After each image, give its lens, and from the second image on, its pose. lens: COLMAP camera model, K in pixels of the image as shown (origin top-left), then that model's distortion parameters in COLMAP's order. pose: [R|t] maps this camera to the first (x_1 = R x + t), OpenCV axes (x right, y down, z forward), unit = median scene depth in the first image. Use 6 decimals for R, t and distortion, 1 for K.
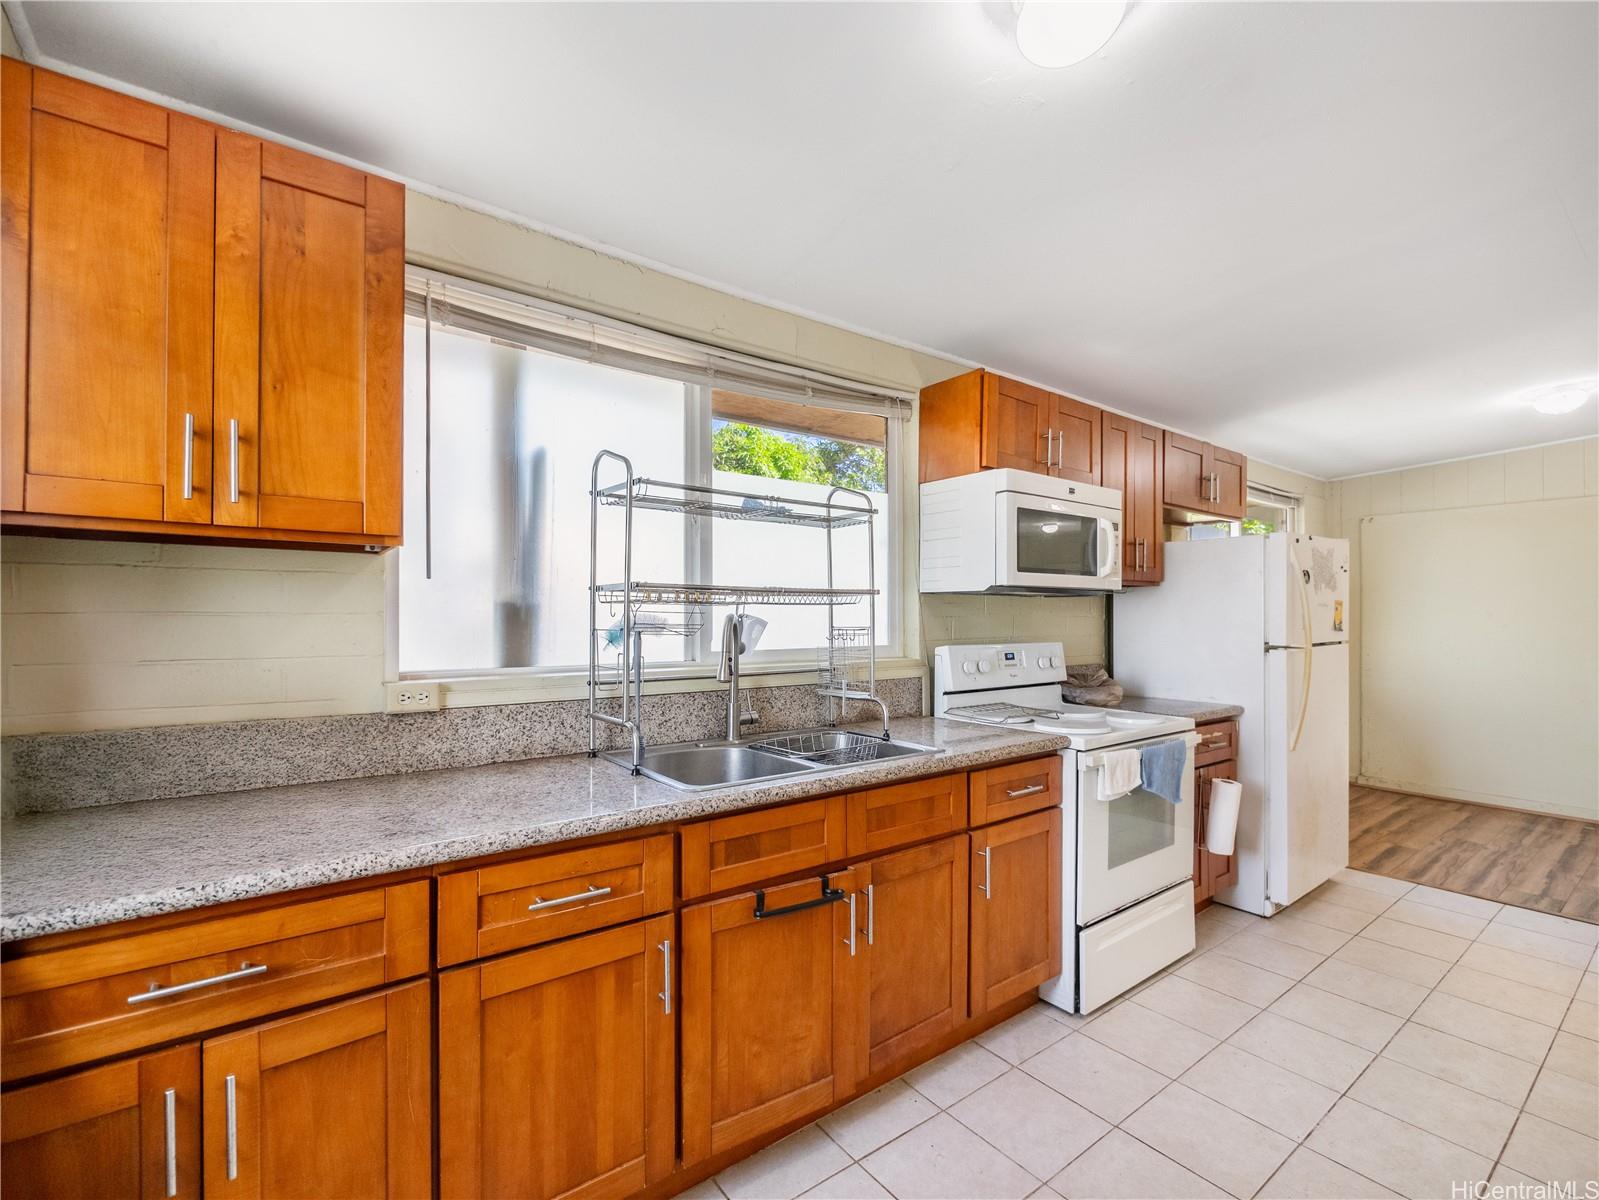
lens RADIAL K [[729.8, 0, 799.5], [0, 729.8, 600.0], [0, 0, 1]] dist [-0.002036, -0.000064]
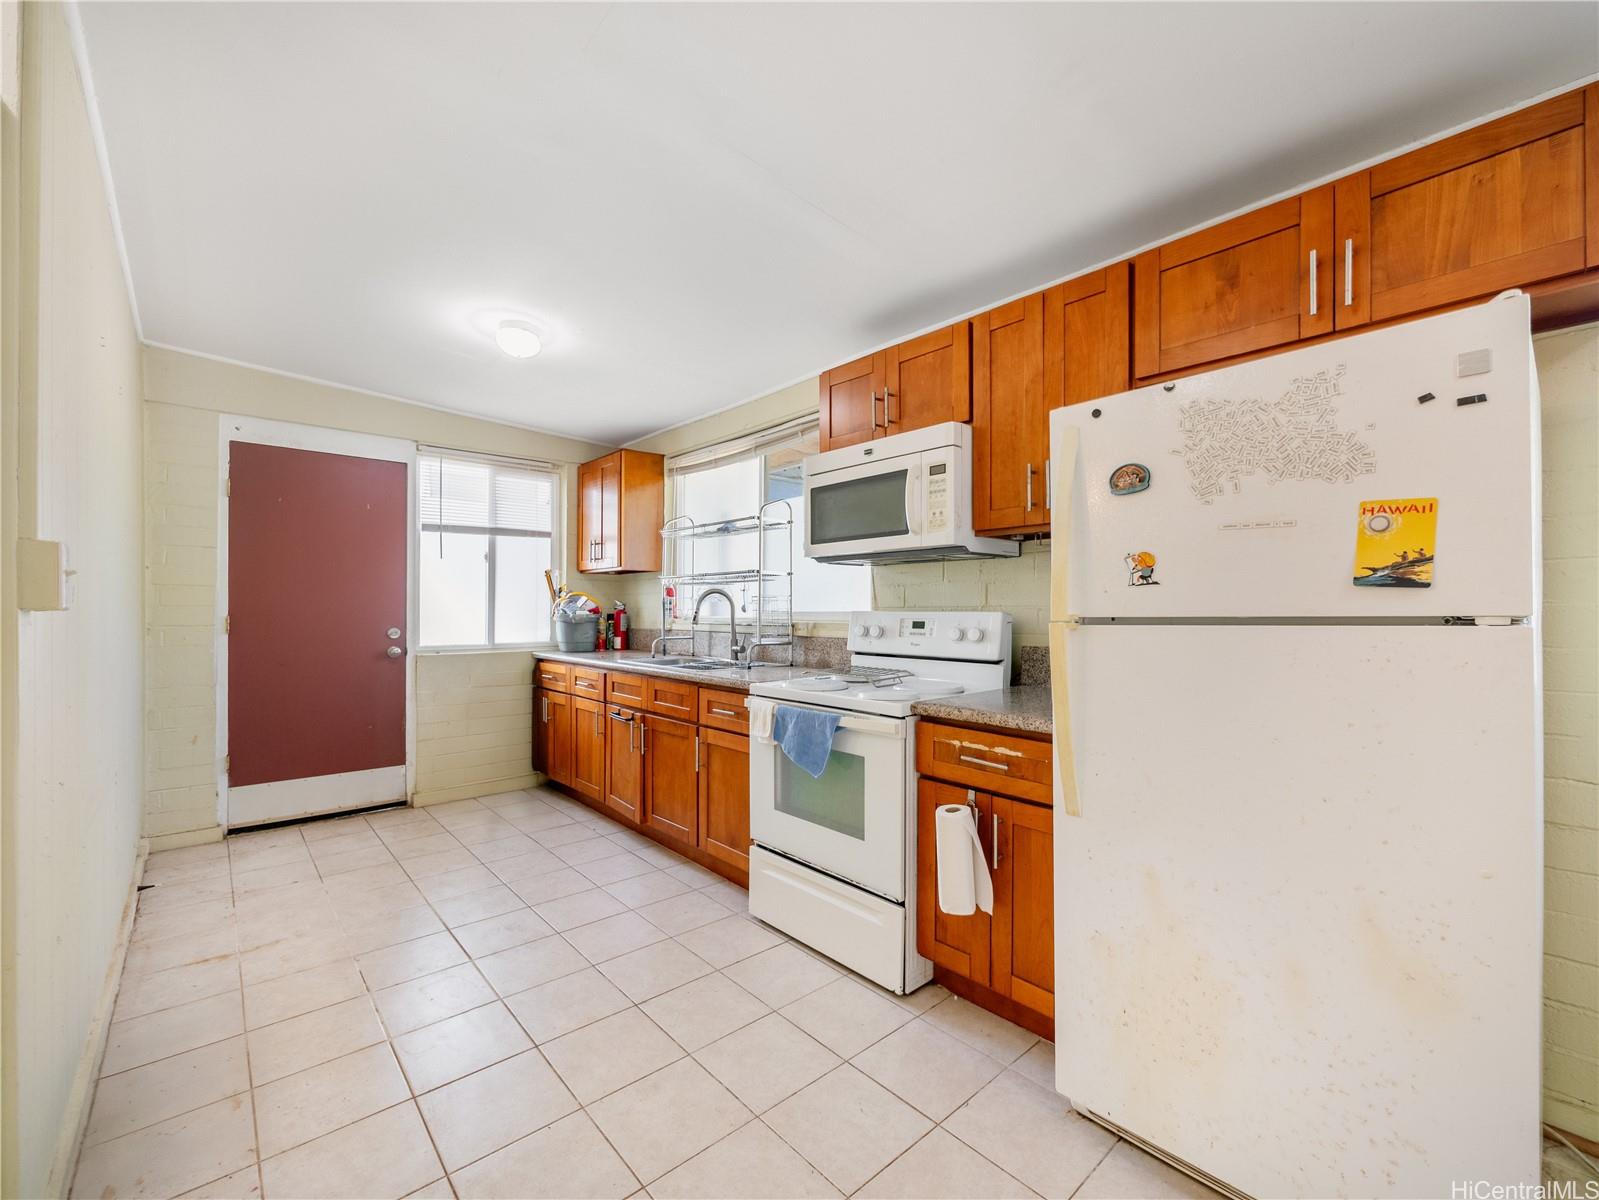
lens RADIAL K [[673.9, 0, 803.7], [0, 673.9, 602.4], [0, 0, 1]] dist [-0.006181, -0.000192]
pose [[0.082679, -0.012604, -0.996497, 1.331079], [0.020015, 0.999739, -0.010984, 0.062410], [0.996375, -0.019037, 0.082910, 0.886770]]
